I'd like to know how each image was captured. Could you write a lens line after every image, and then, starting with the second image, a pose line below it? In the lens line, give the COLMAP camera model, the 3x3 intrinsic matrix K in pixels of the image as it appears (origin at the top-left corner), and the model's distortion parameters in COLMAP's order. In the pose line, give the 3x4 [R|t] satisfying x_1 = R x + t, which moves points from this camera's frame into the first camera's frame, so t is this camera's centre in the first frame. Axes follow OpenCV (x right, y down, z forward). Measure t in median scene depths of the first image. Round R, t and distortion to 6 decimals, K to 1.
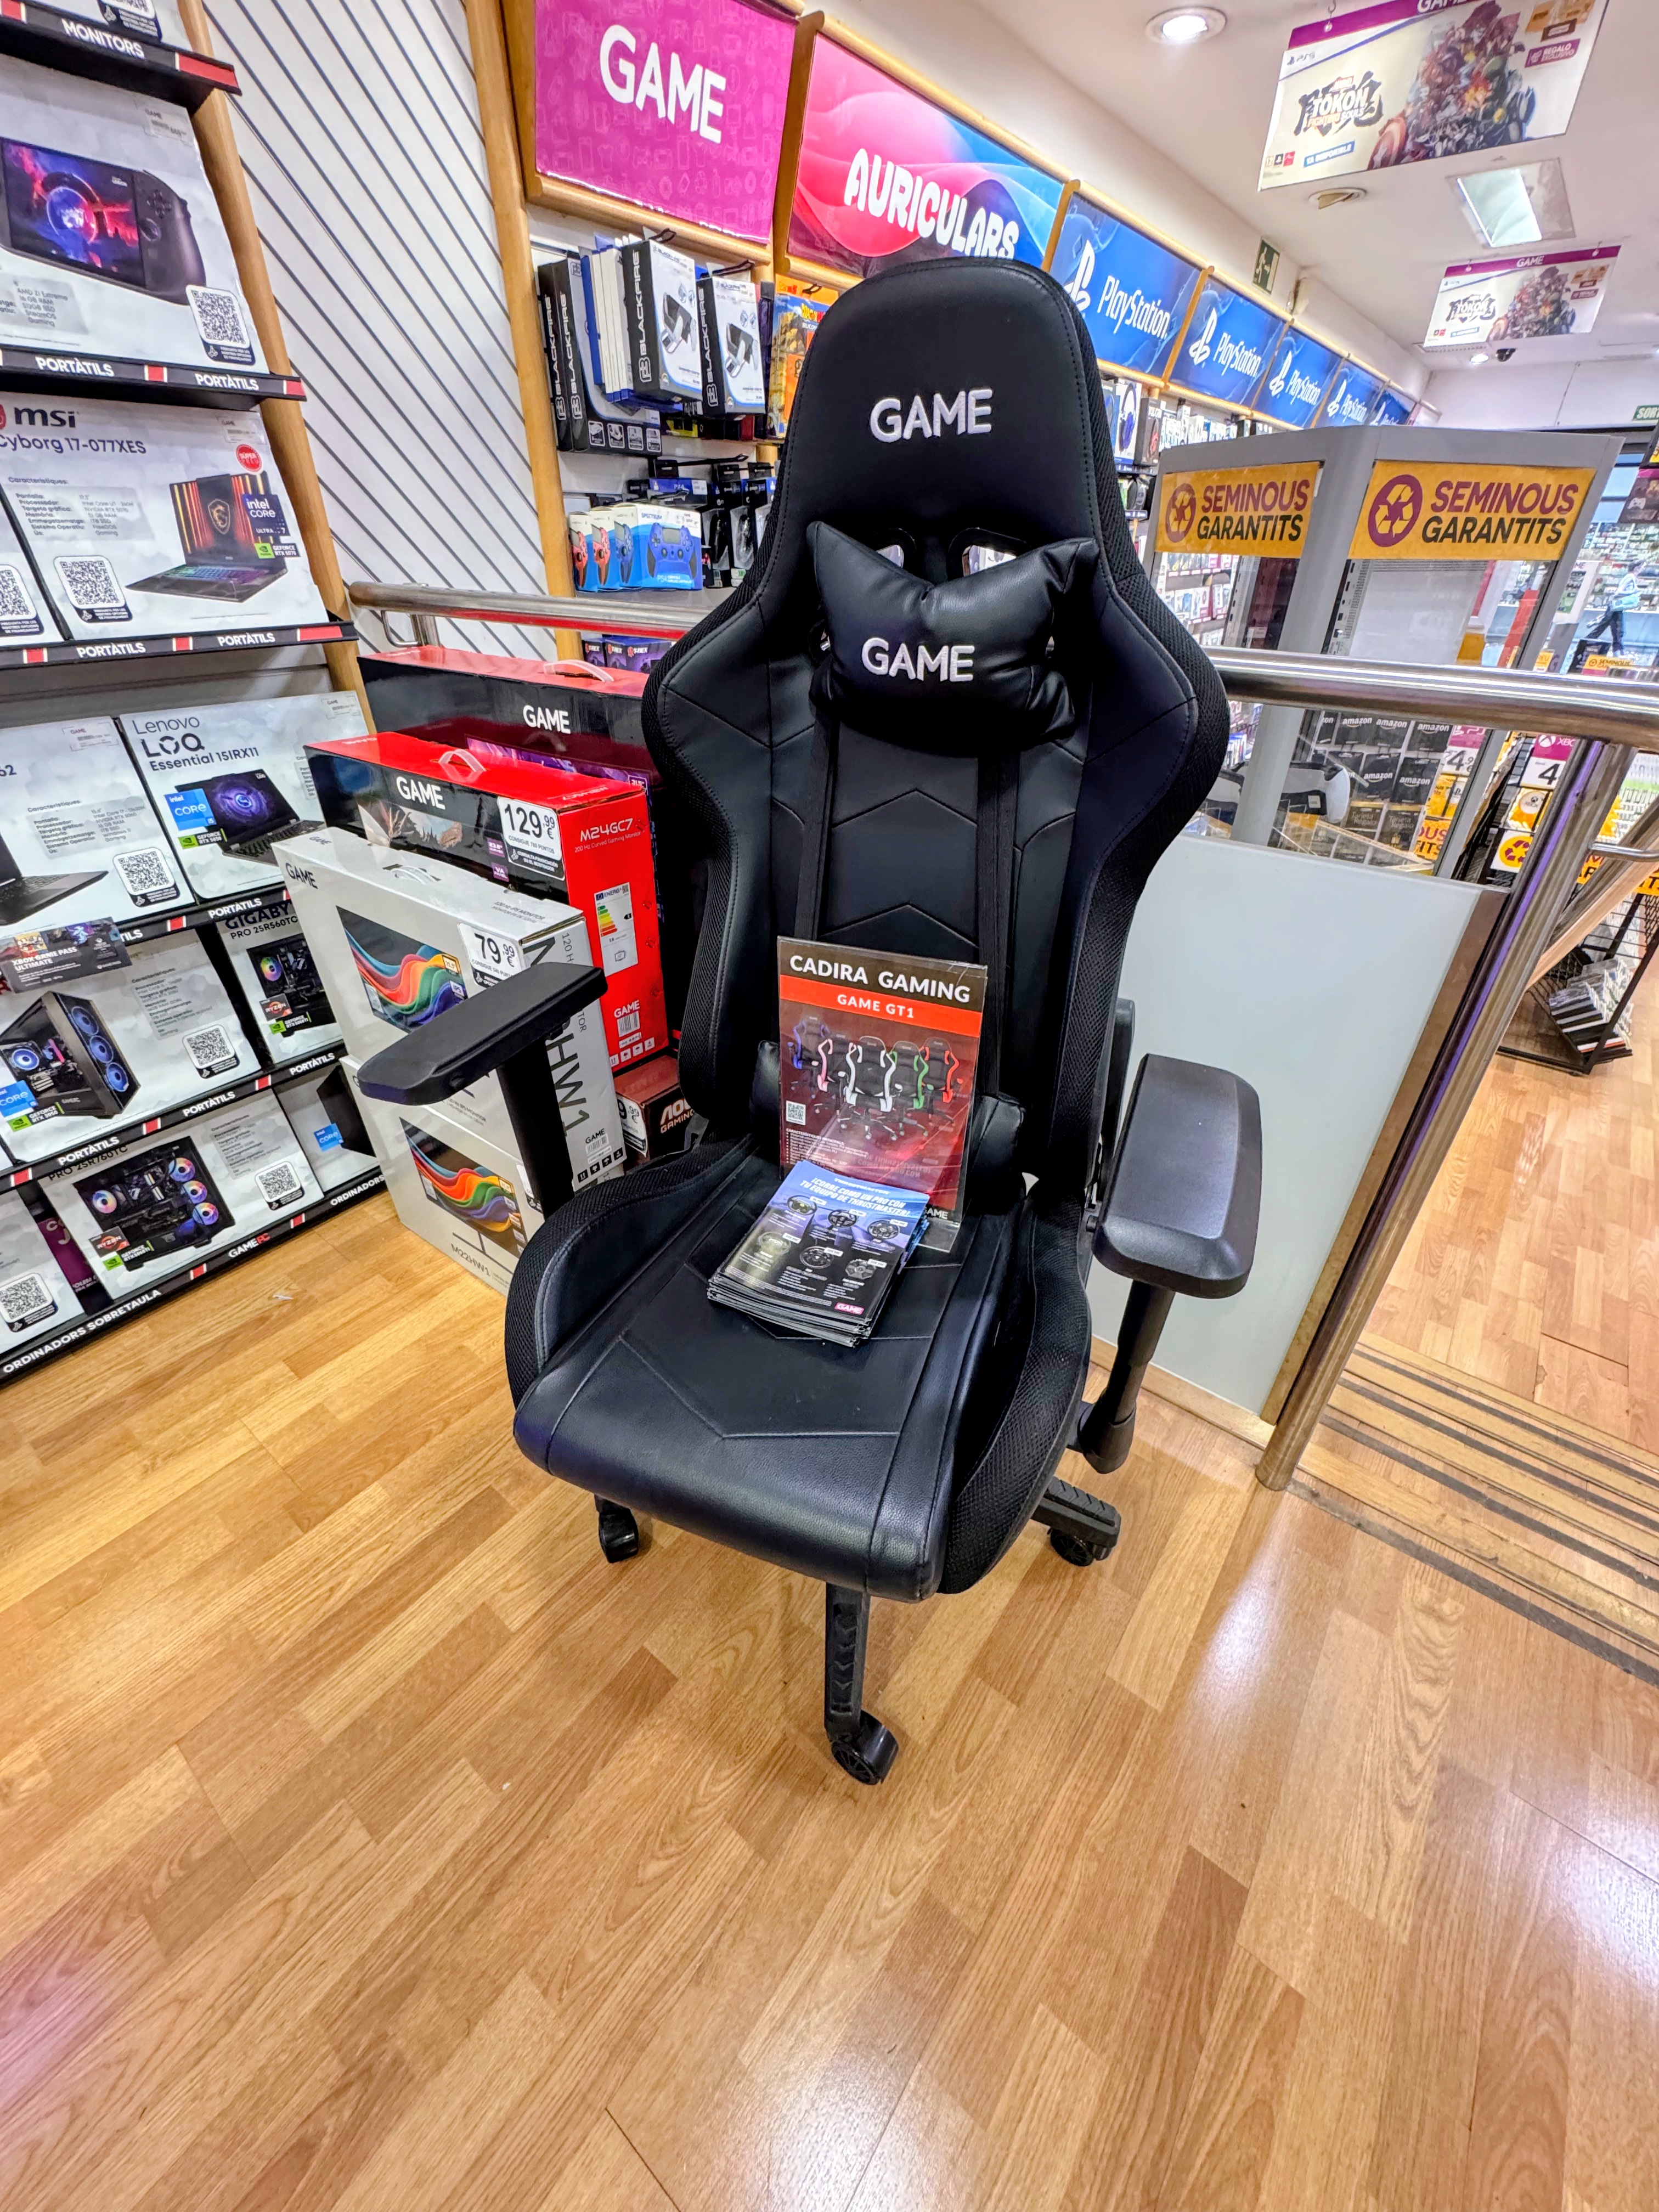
lens RADIAL K [[895.8, 0, 826.5], [0, 895.8, 1118.4], [0, 0, 1]] dist [-0.005309, 0.001241]
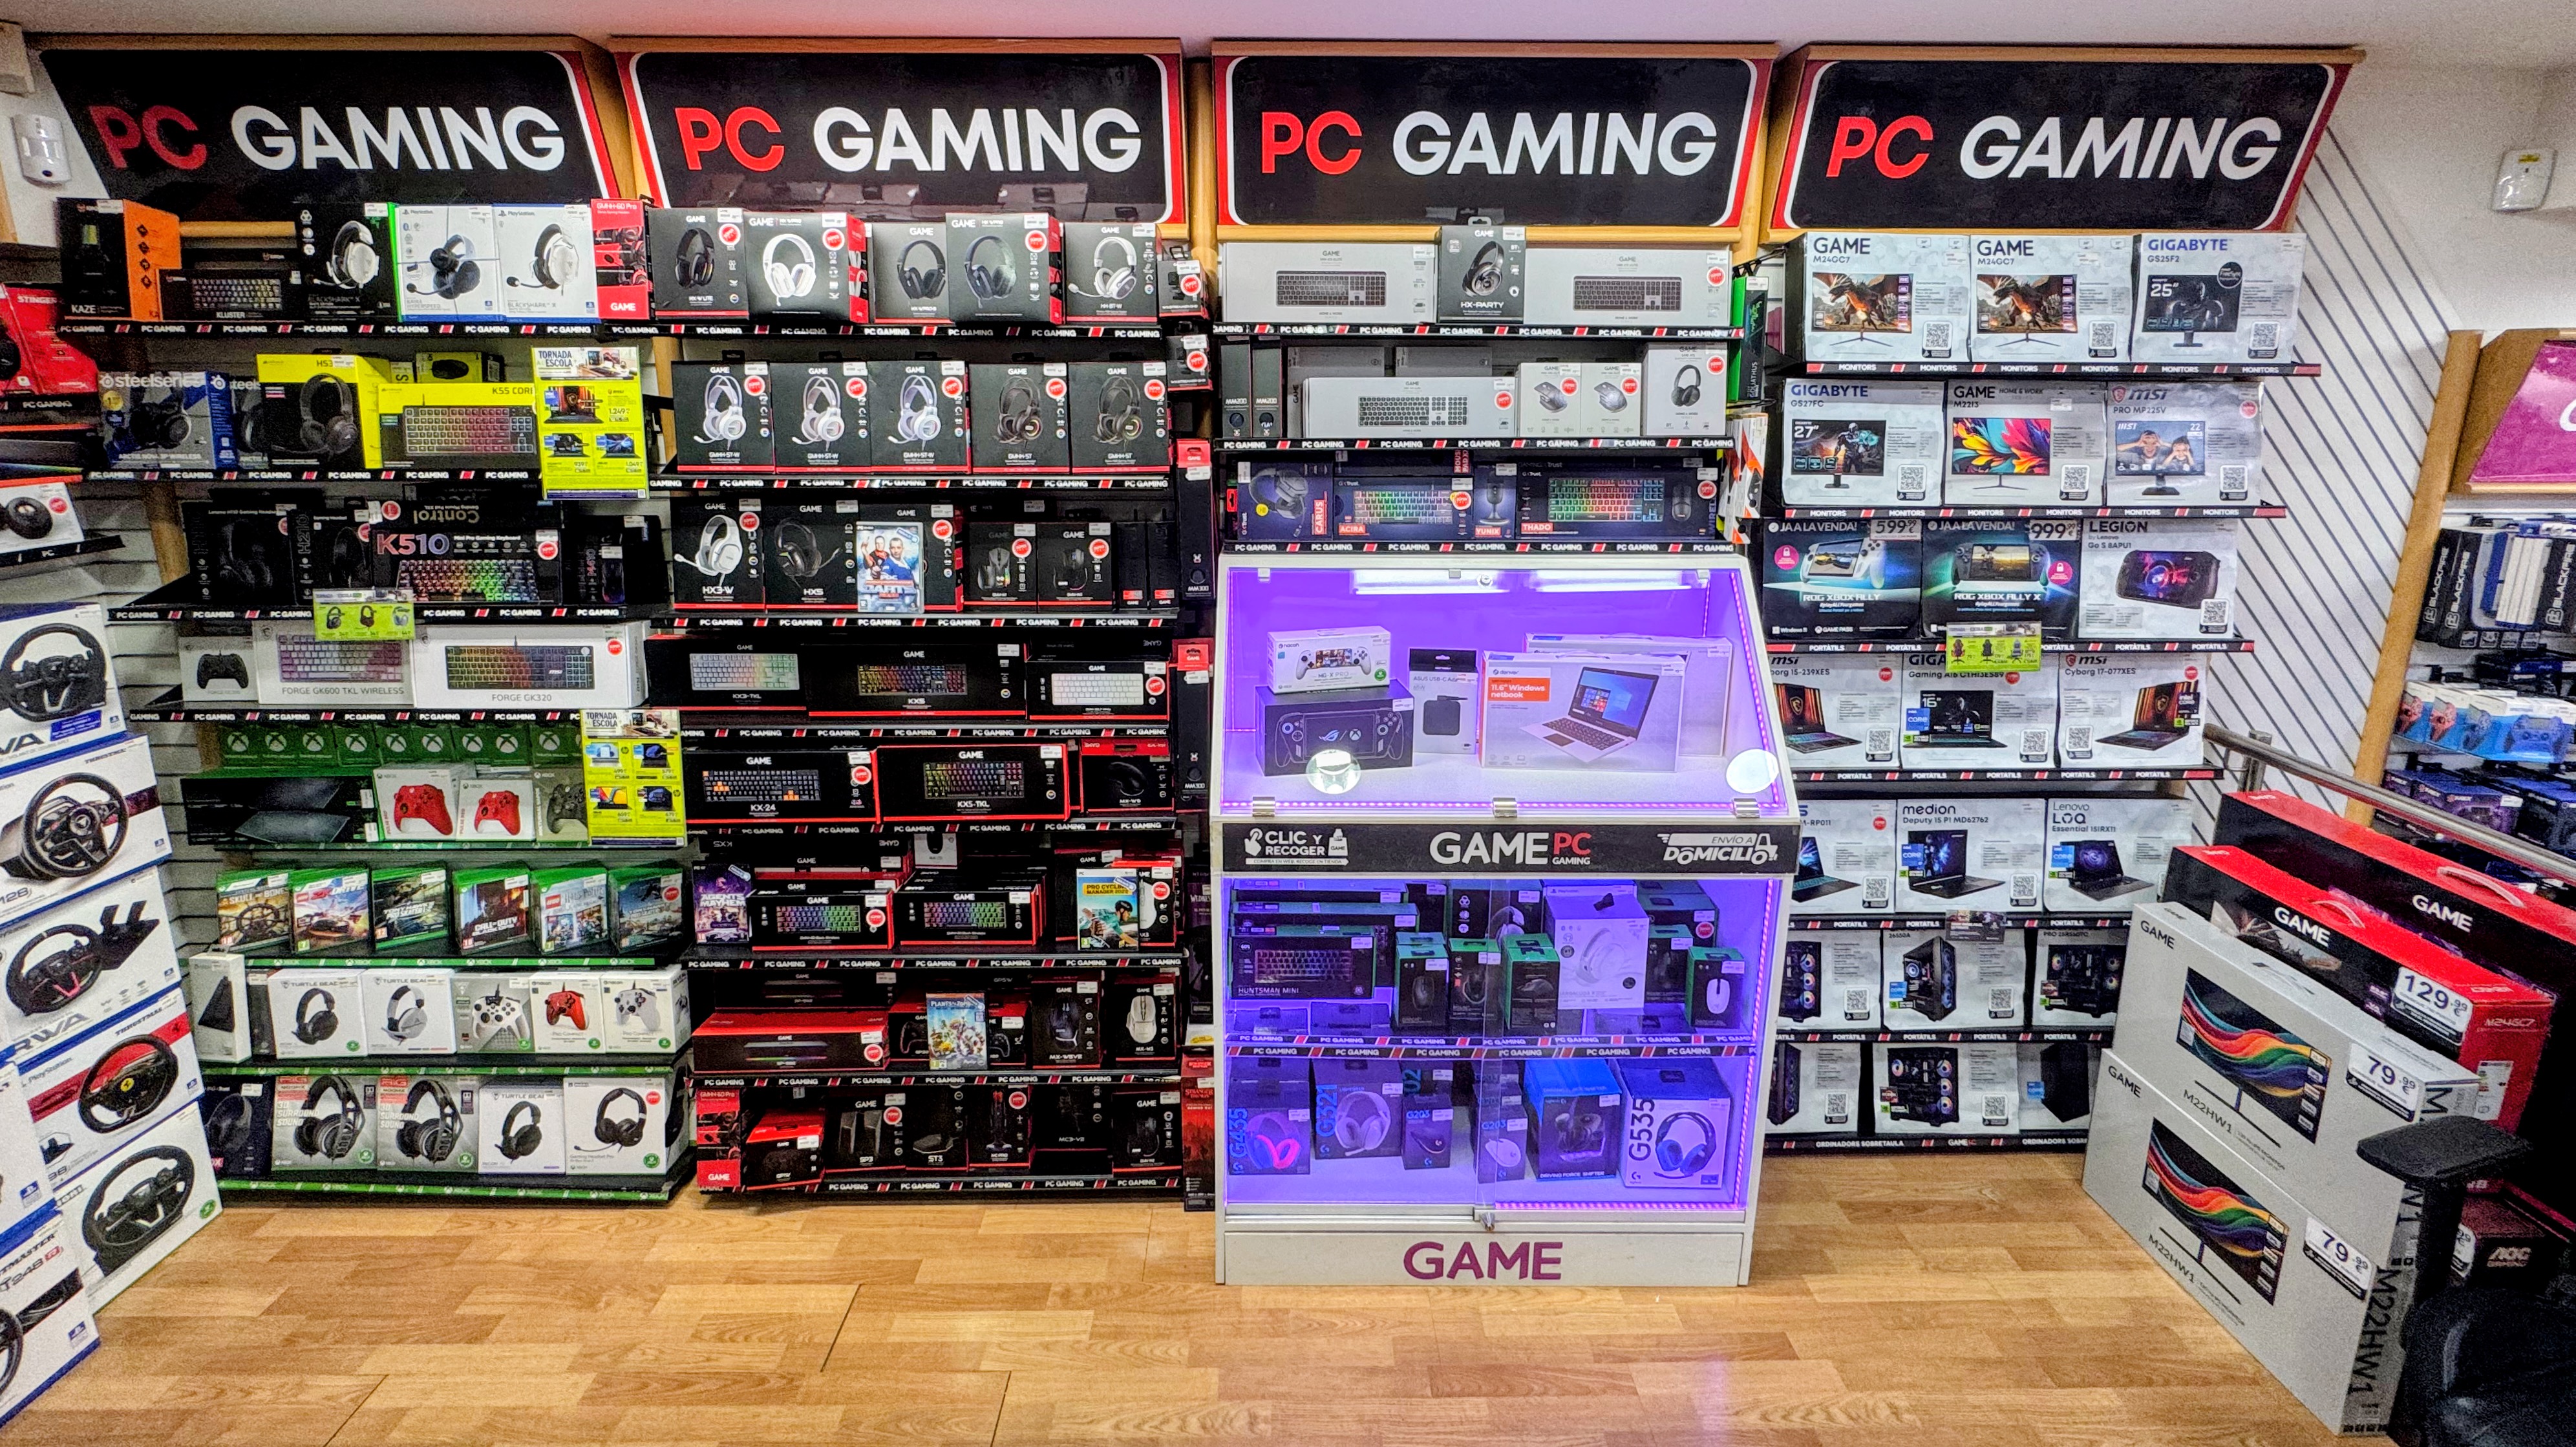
lens RADIAL K [[1038.3, 0, 1292.5], [0, 1038.3, 594.2], [0, 0, 1]] dist [-0.007155, 0.000844]
pose [[0.621883, 0.154593, -0.767700, -0.223690], [-0.434393, 0.883773, -0.173918, 0.133797], [0.651586, 0.441640, 0.616758, -1.099149]]
